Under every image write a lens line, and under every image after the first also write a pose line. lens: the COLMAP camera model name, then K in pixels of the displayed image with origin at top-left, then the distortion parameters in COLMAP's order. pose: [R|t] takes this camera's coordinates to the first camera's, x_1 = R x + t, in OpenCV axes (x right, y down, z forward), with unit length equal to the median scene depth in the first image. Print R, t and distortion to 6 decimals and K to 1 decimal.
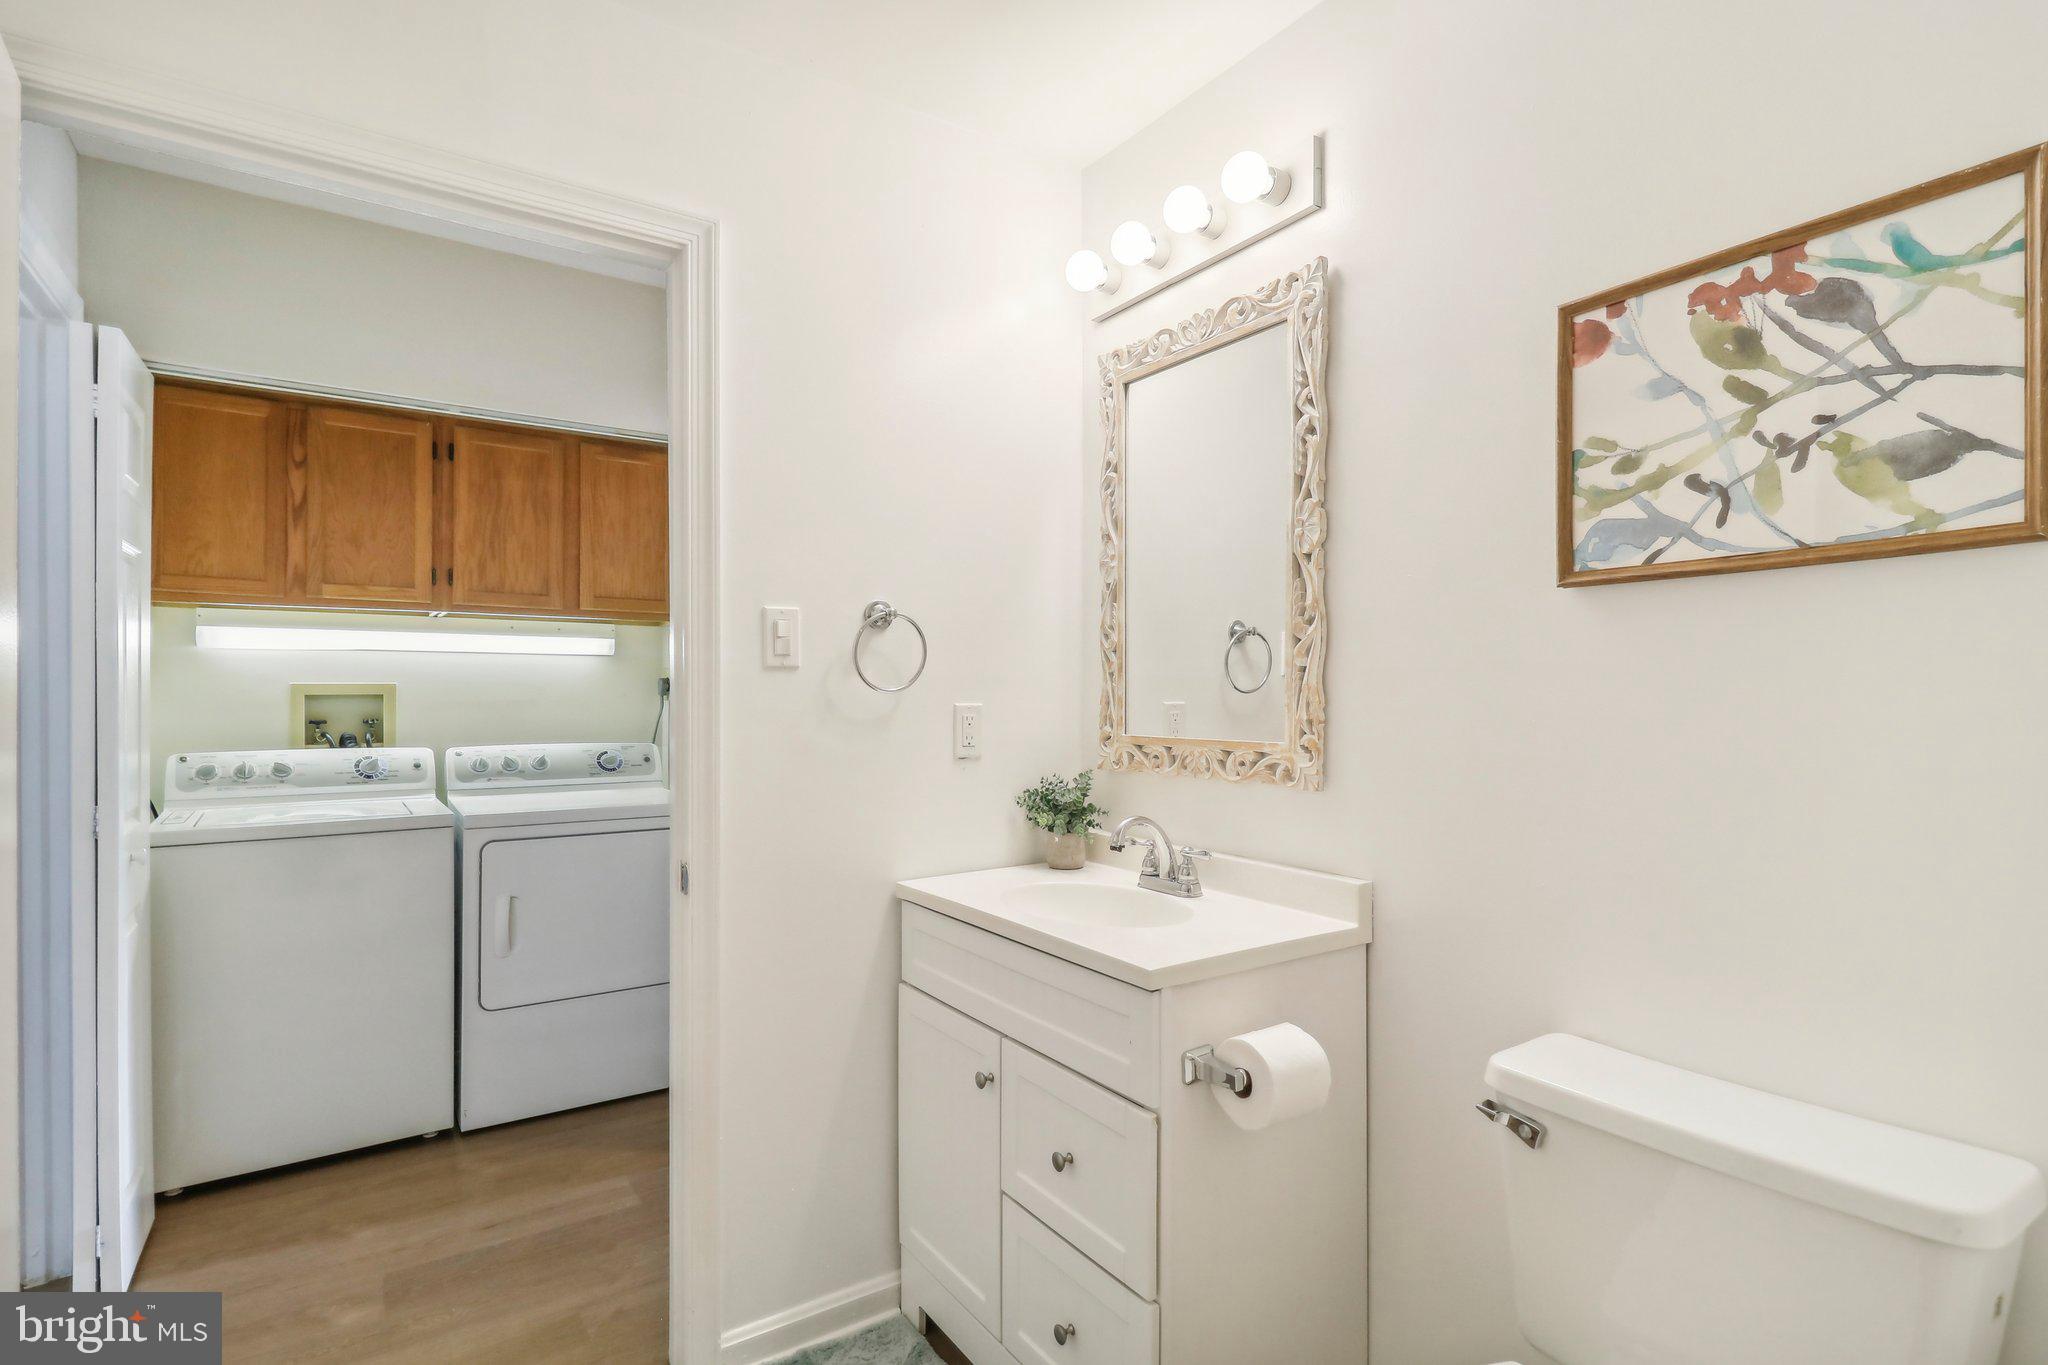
lens RADIAL K [[960.2, 0, 990.6], [0, 960.2, 684.9], [0, 0, 1]] dist [0.001646, 0.000788]
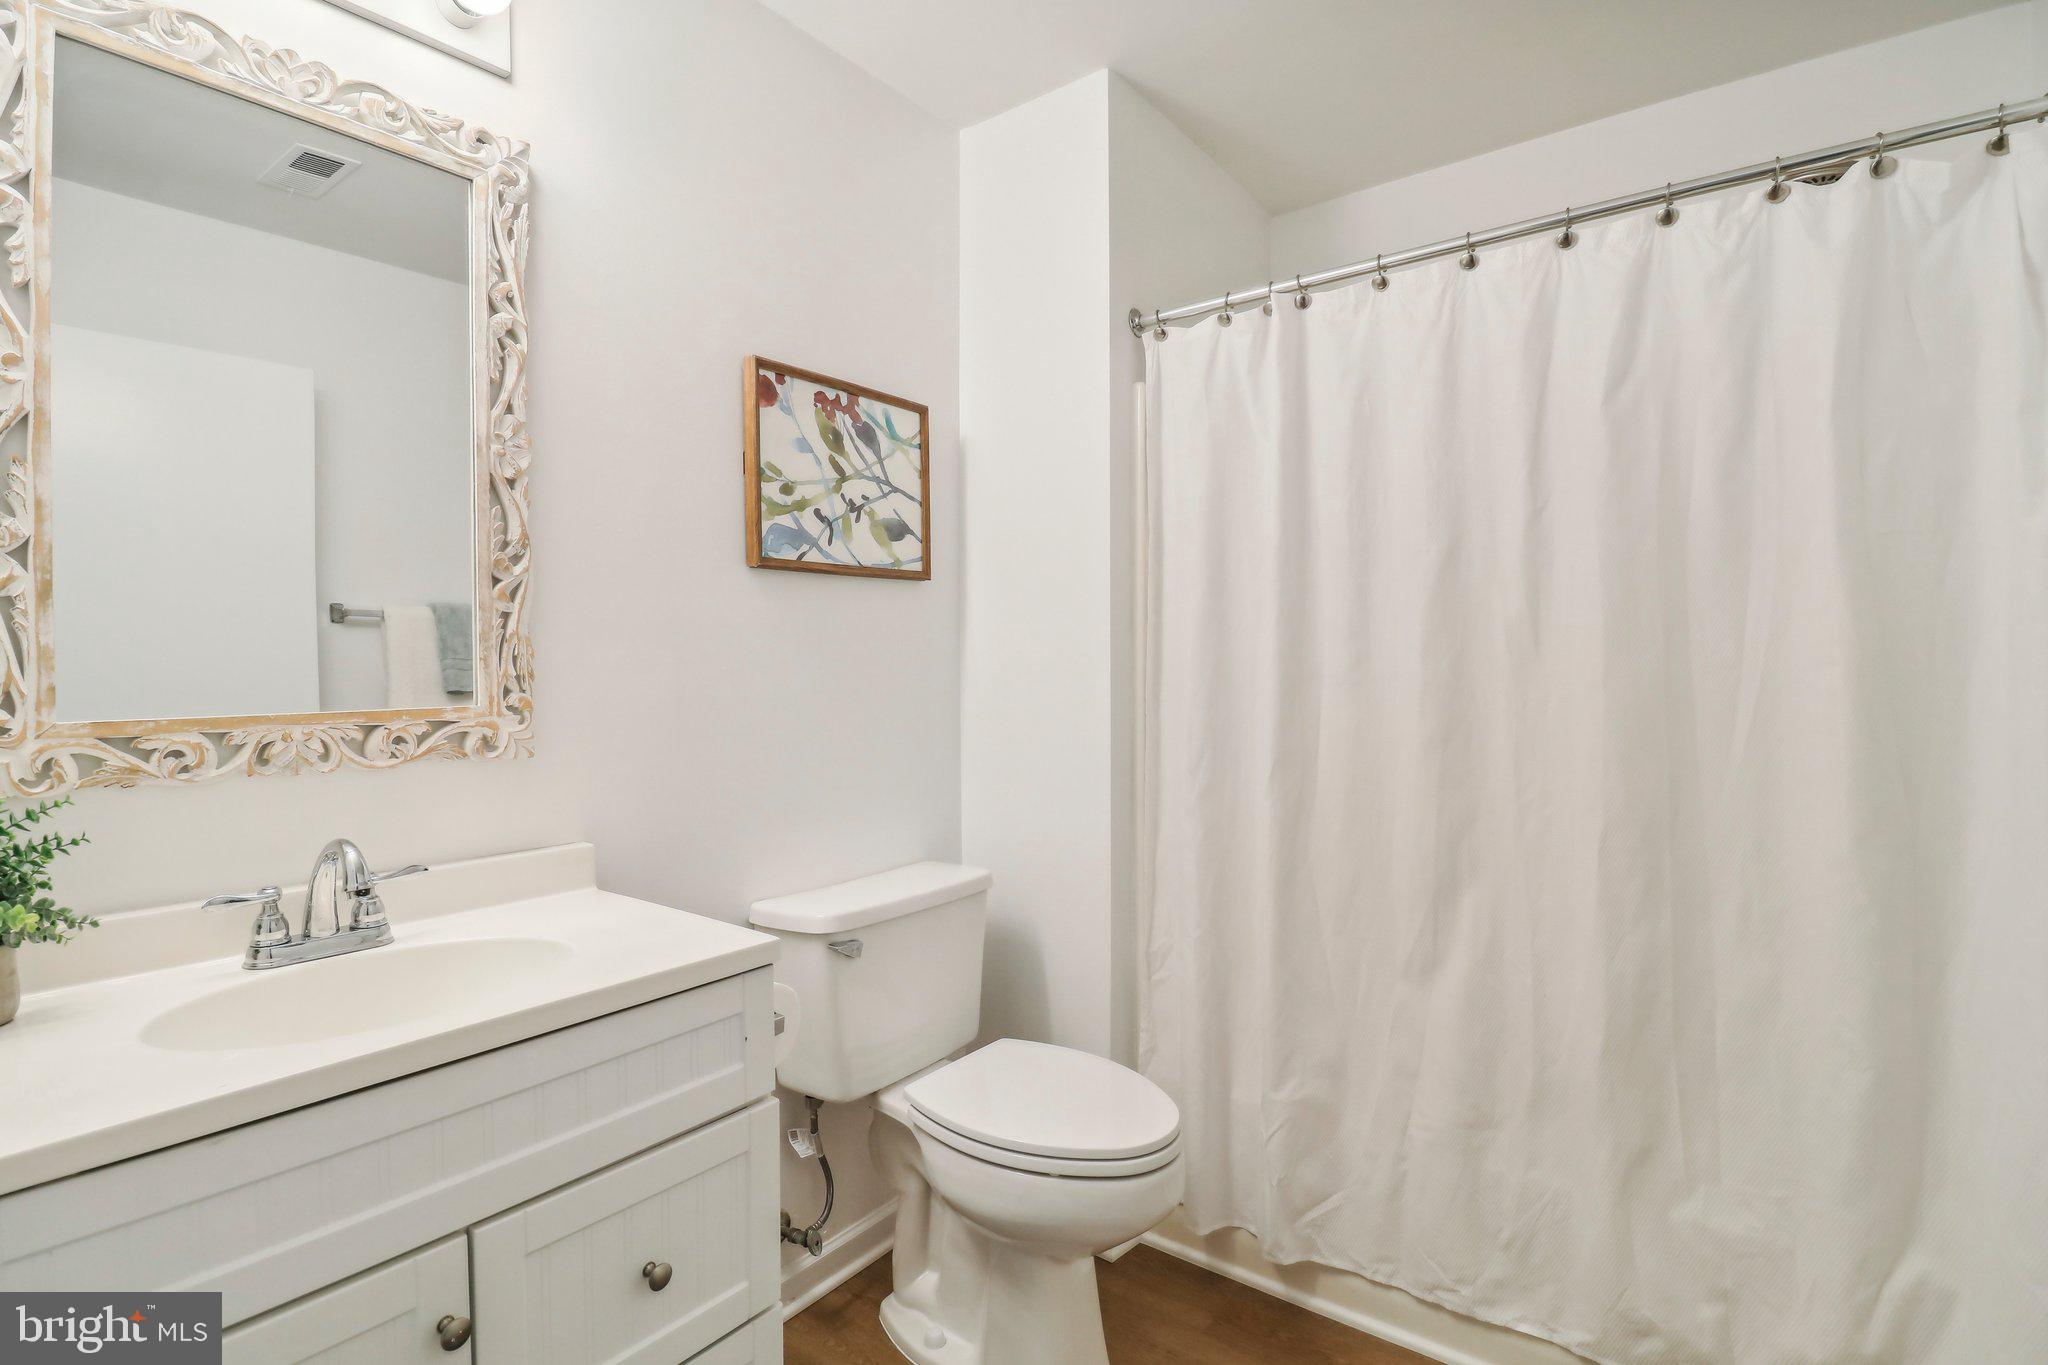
lens RADIAL K [[973.3, 0, 1022.7], [0, 973.3, 666.0], [0, 0, 1]] dist [0.001754, -0.012936]
pose [[-0.335032, 0.009735, 0.942156, -0.219088], [0.008787, 0.999935, -0.007207, 0.013362], [-0.942166, 0.005864, -0.335096, 0.302398]]
